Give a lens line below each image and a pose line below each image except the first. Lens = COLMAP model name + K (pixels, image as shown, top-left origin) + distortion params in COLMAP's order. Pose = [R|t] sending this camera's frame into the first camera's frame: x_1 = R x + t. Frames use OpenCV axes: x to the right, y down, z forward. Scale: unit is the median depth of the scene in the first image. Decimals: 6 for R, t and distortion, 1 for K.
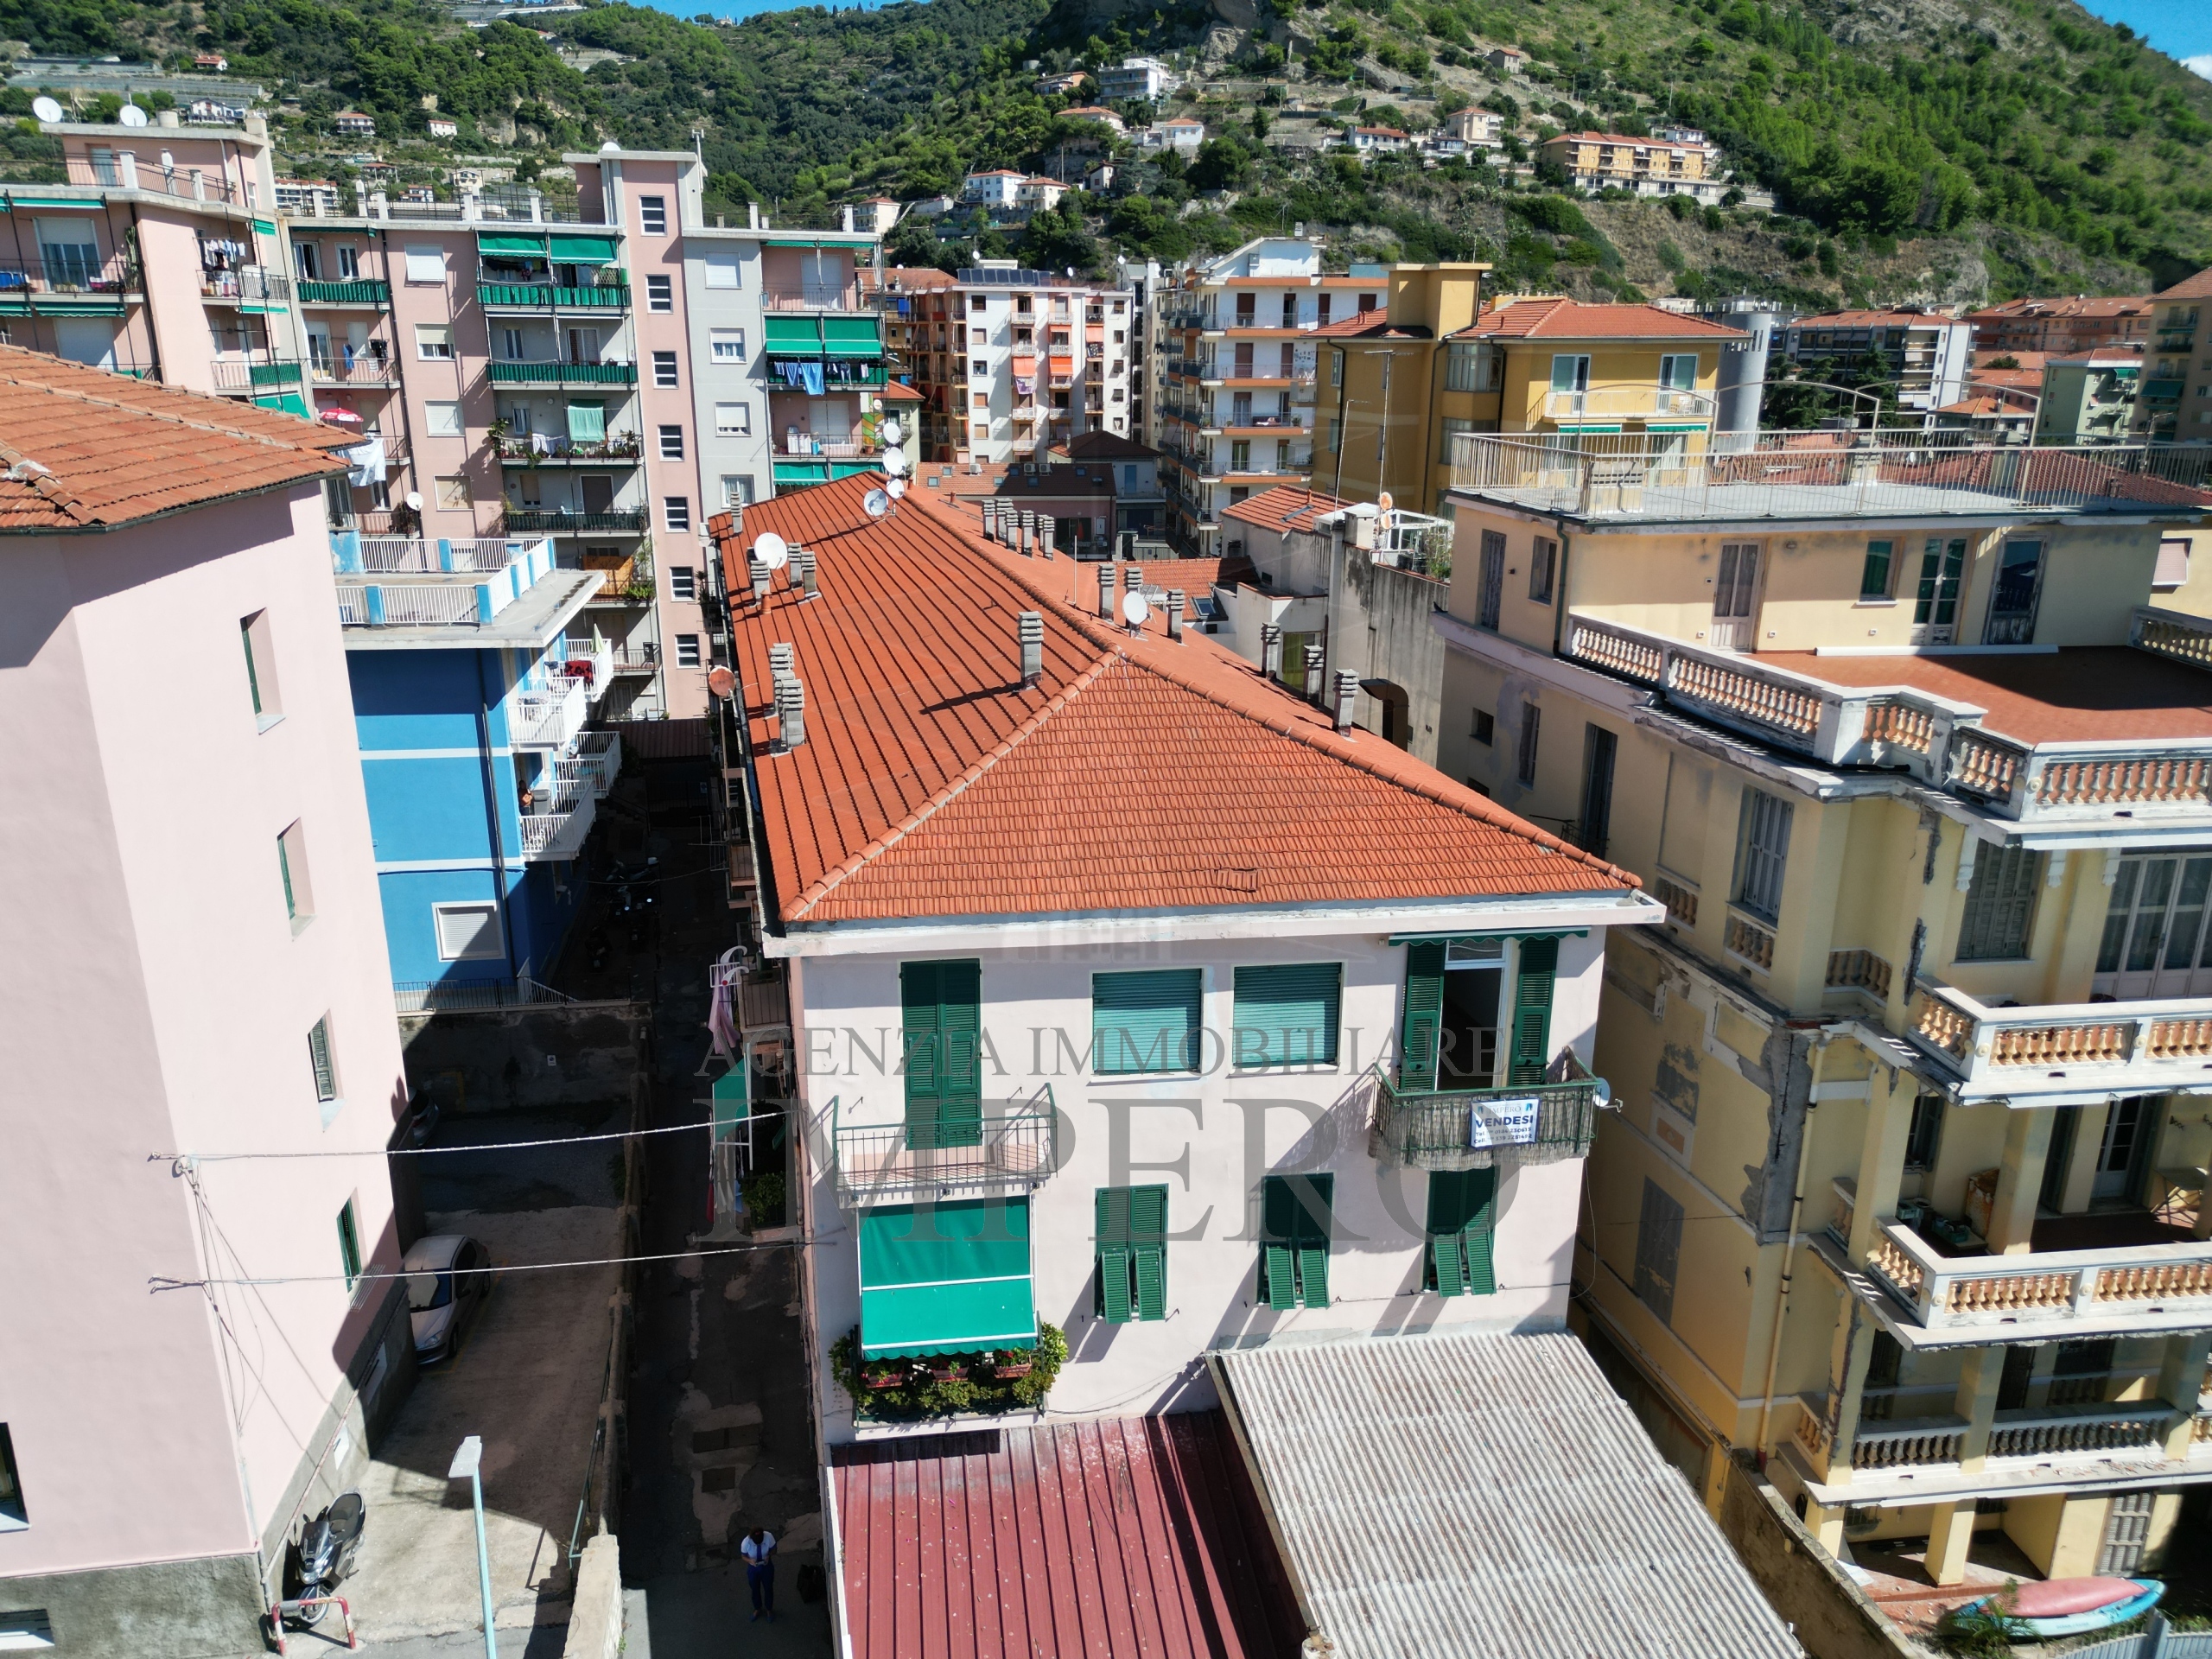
lens RADIAL K [[1557.2, 0, 1109.2], [0, 1557.2, 819.5], [0, 0, 1]] dist [0.053324, -0.035522]
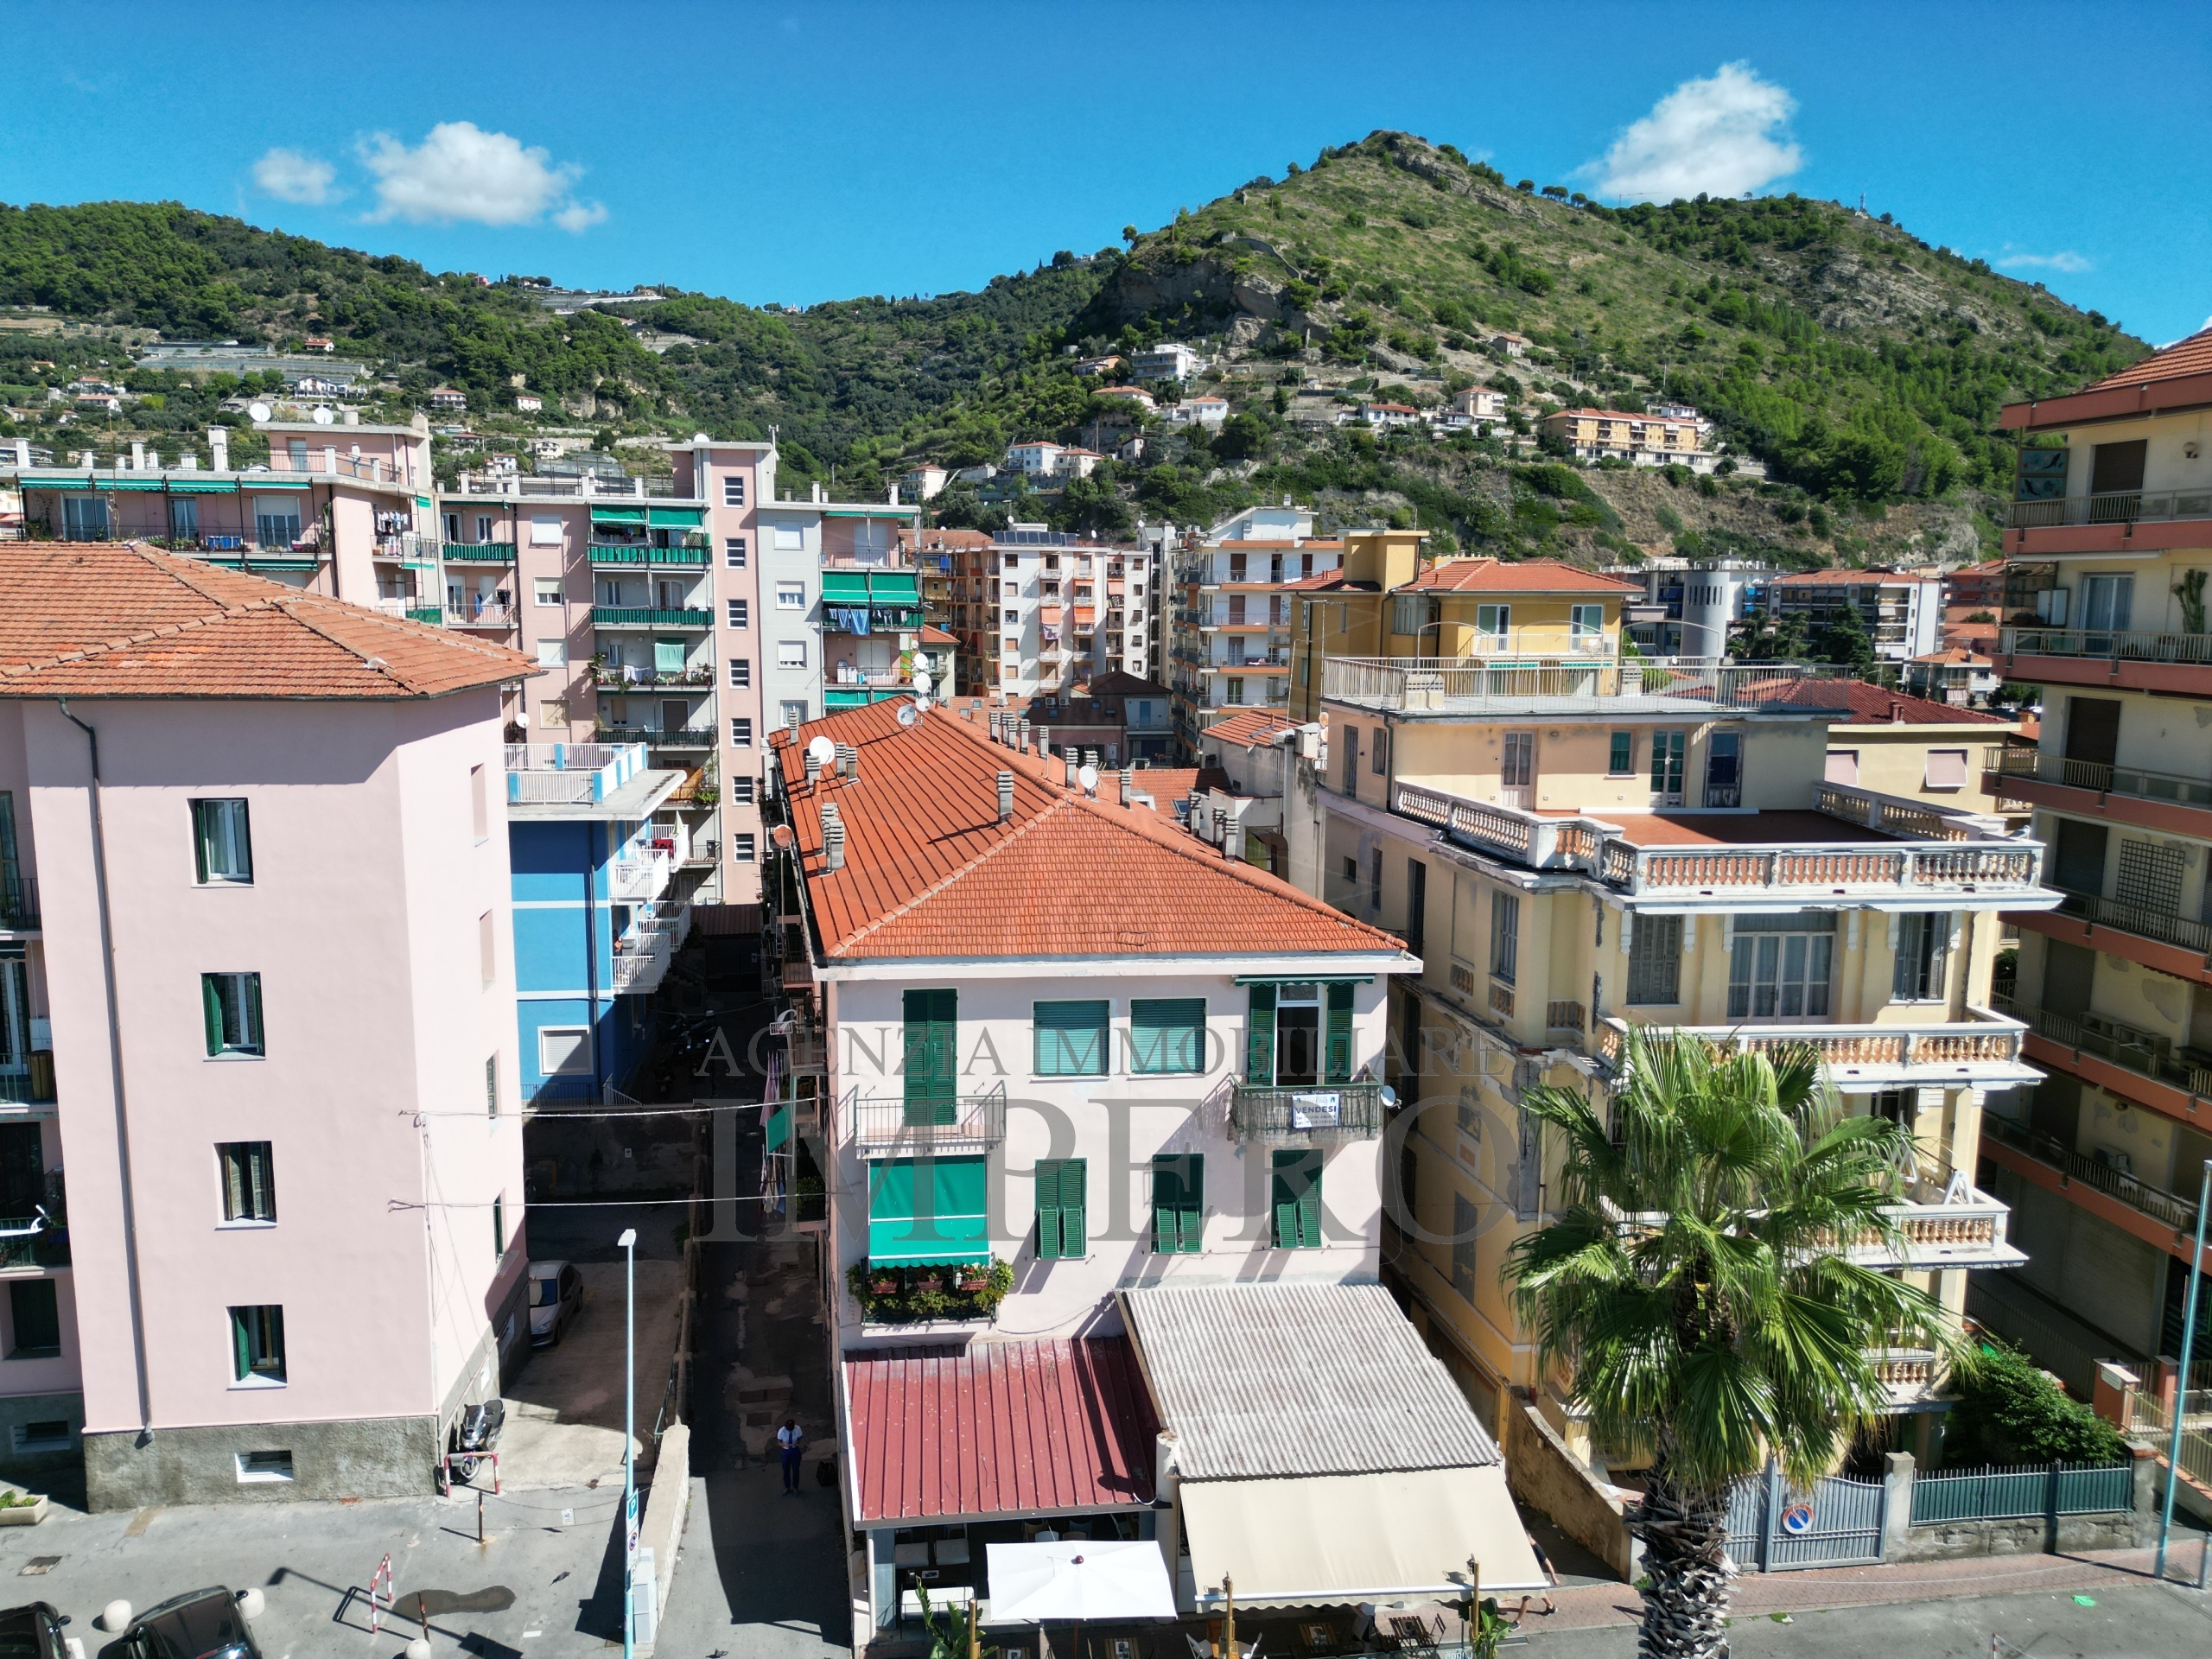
lens RADIAL K [[1543.7, 0, 1106.0], [0, 1543.7, 829.5], [0, 0, 1]] dist [0.089495, -0.099444]
pose [[0.999687, 0.007154, -0.023967, 0.028611], [-0.010560, 0.989352, -0.145160, 0.046242], [0.022673, 0.145367, 0.989118, -0.146310]]
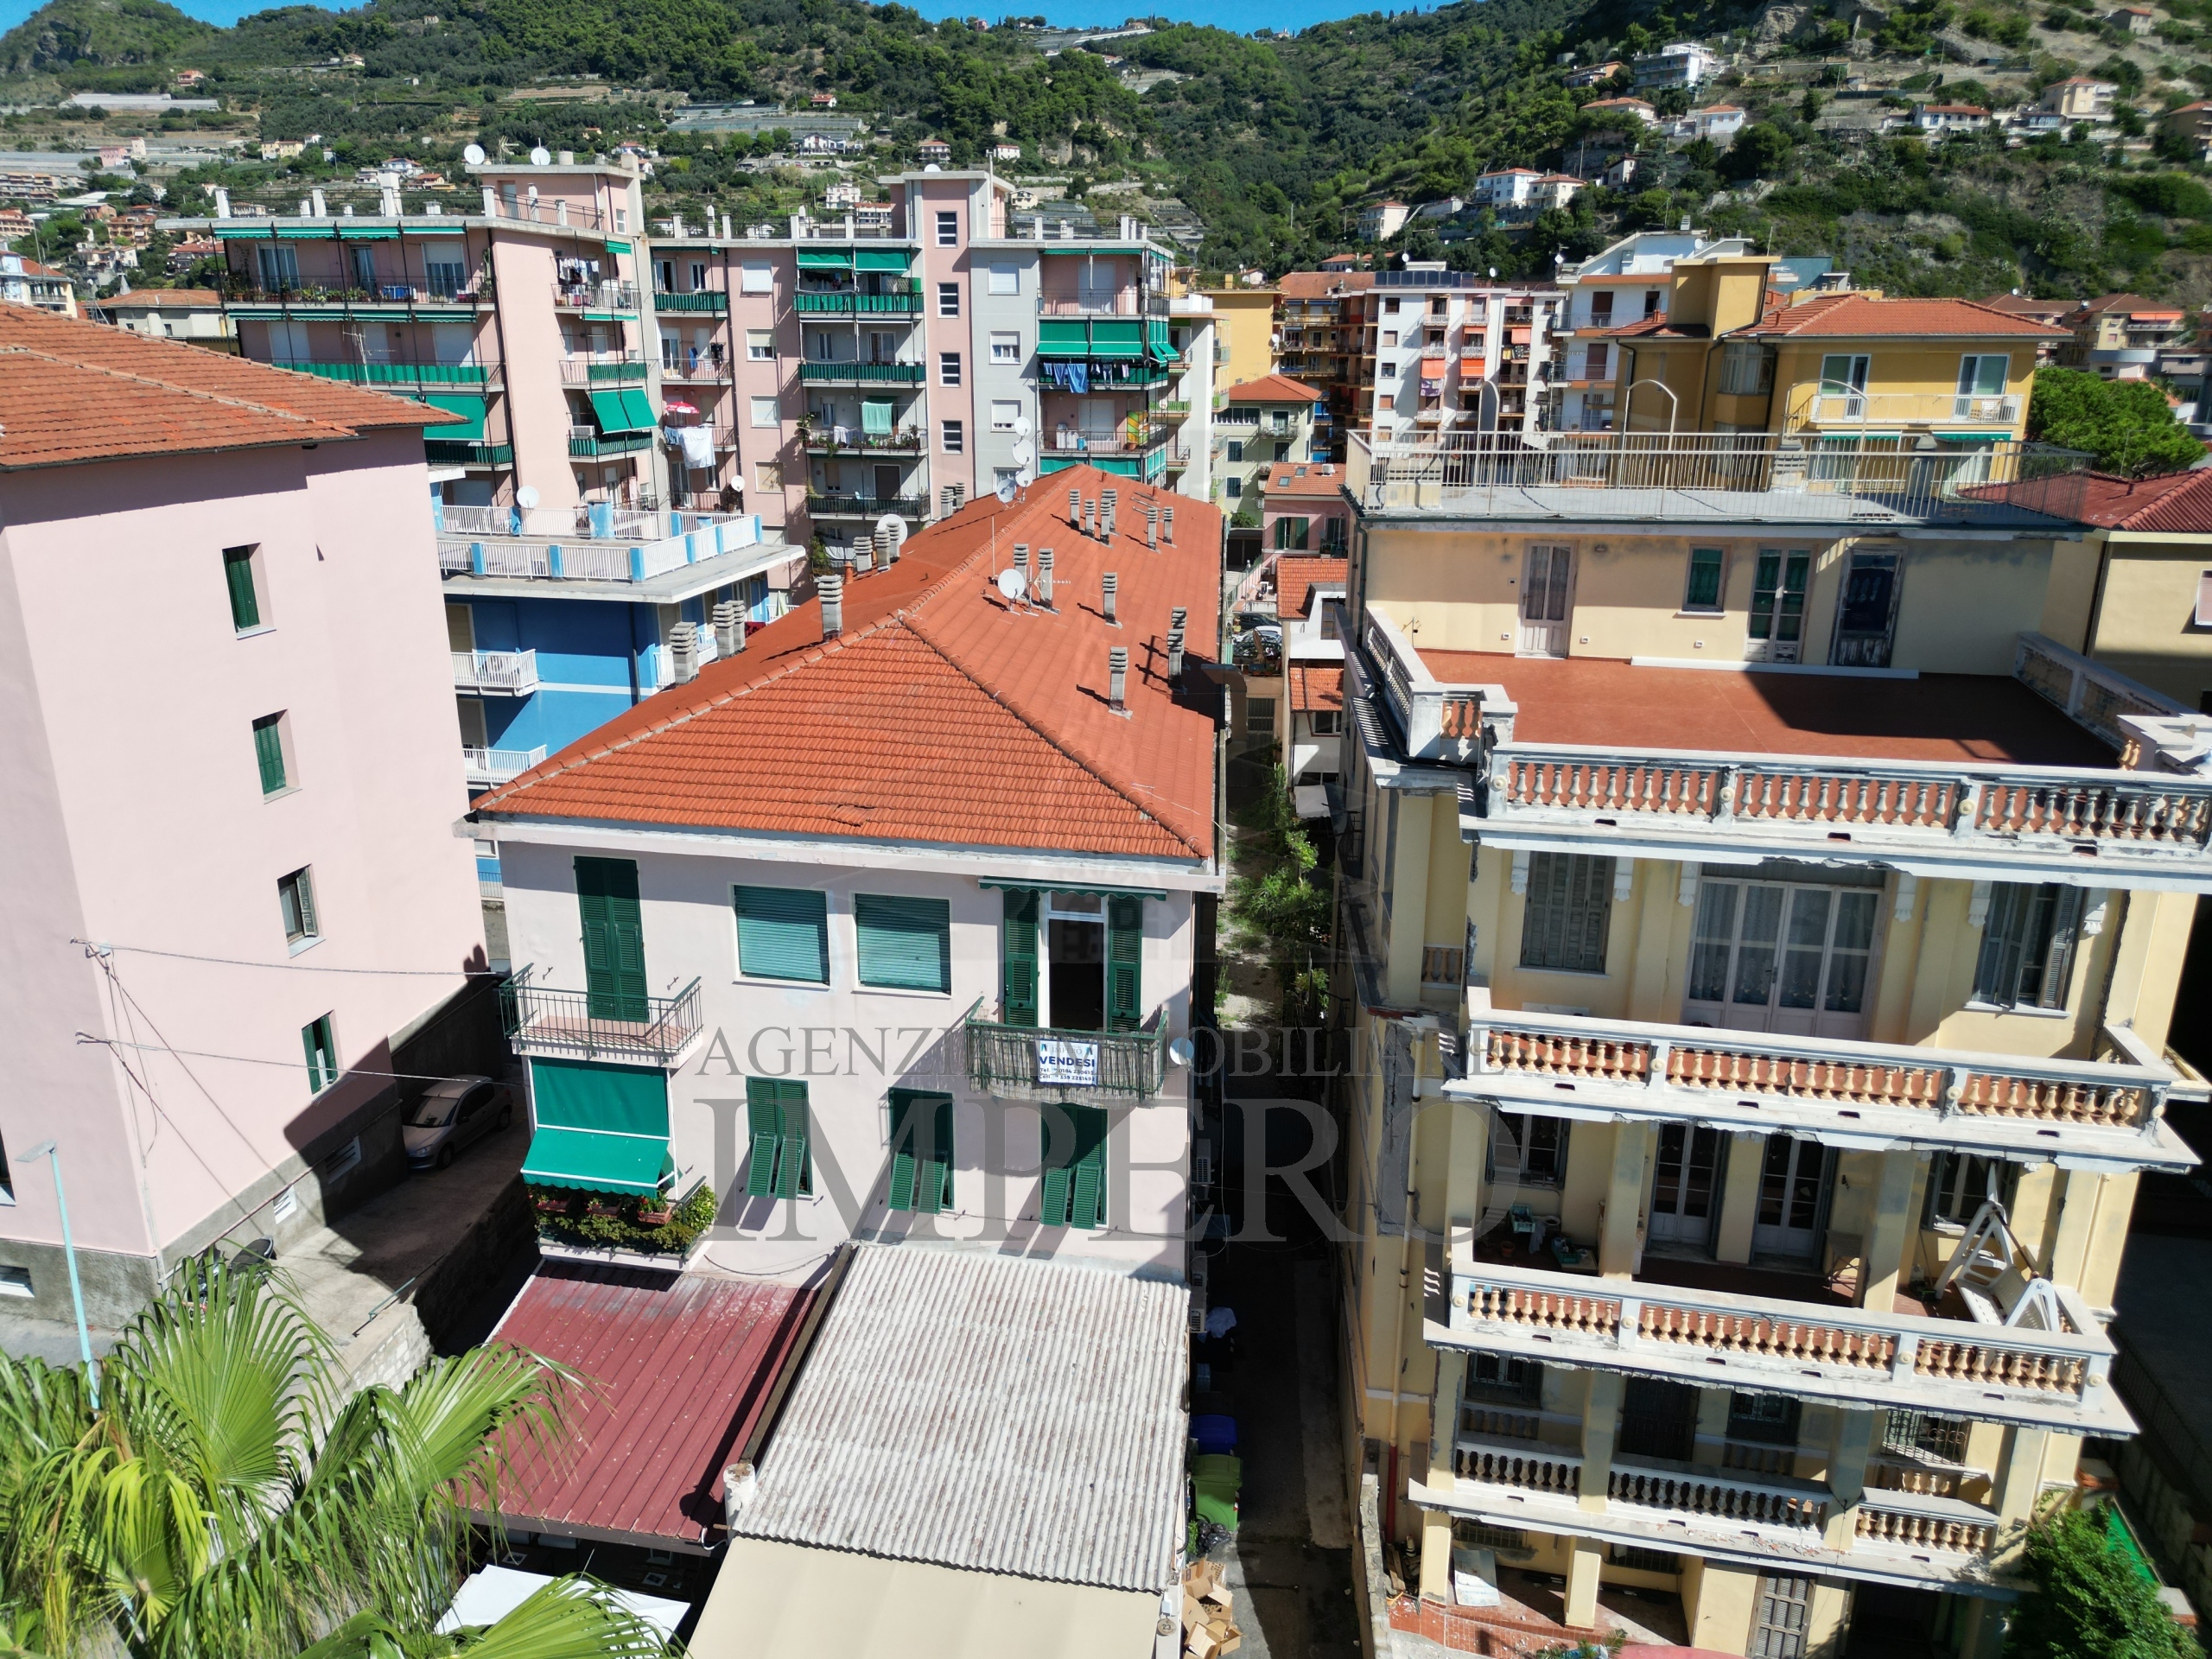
lens RADIAL K [[1549.9, 0, 1102.7], [0, 1549.9, 823.0], [0, 0, 1]] dist [0.069717, -0.067869]
pose [[0.947351, 0.093947, -0.306104, 0.184948], [-0.093877, 0.995471, 0.014984, 0.003361], [0.306125, 0.014541, 0.951880, -0.003107]]
